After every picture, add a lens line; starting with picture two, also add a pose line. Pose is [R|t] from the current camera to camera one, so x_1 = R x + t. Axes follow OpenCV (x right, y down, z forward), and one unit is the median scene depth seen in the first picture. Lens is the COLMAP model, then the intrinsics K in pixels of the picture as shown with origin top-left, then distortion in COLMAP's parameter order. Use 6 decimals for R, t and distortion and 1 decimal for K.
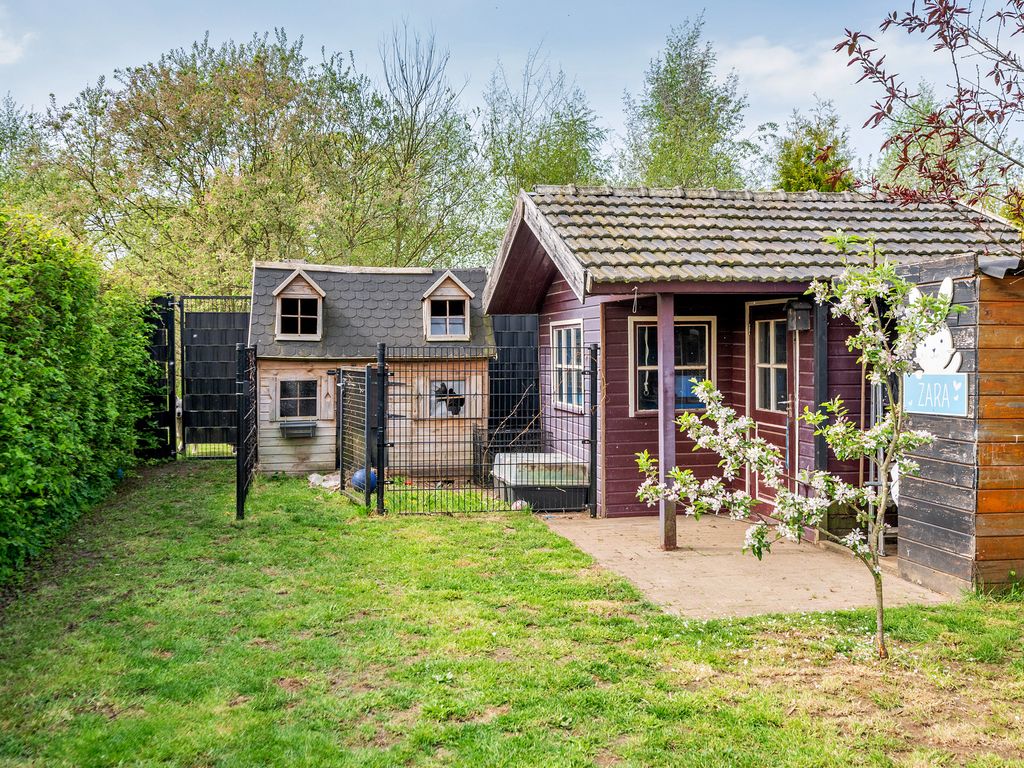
lens RADIAL K [[906.3, 0, 510.5], [0, 906.3, 382.8], [0, 0, 1]] dist [-0.039816, 0.004238]
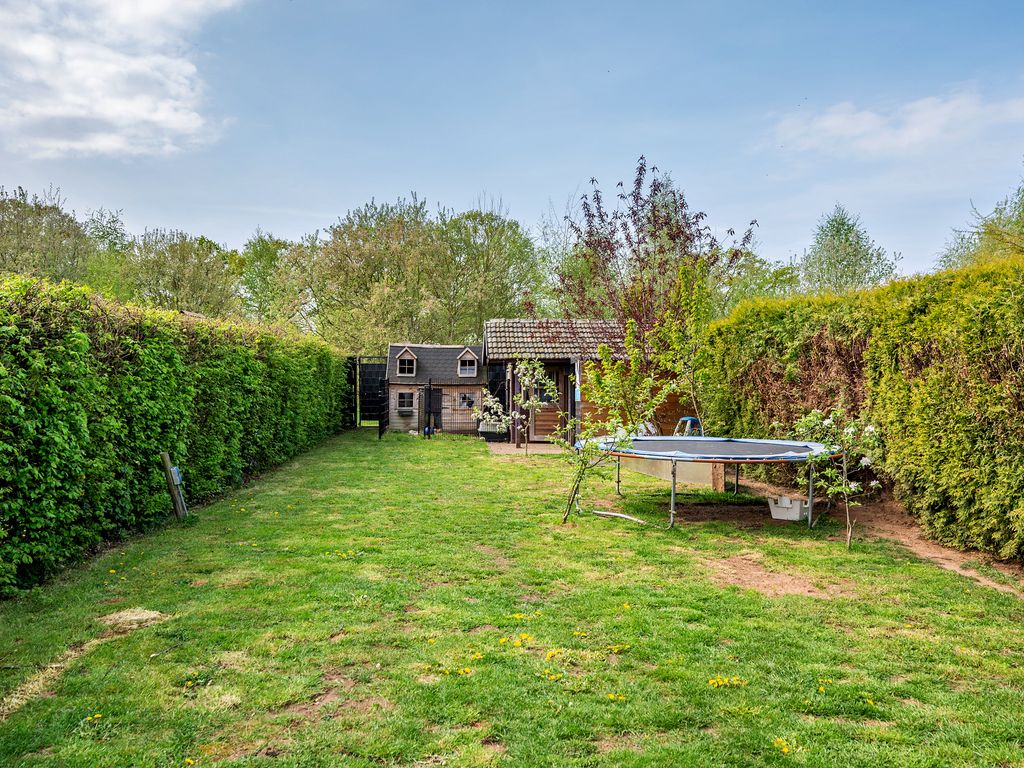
lens RADIAL K [[738.7, 0, 516.7], [0, 738.7, 385.8], [0, 0, 1]] dist [-0.077196, -0.002719]
pose [[0.991658, 0.007786, -0.128664, 0.313593], [-0.011297, 0.999583, -0.026581, 0.028253], [0.128404, 0.027813, 0.991332, -0.924144]]
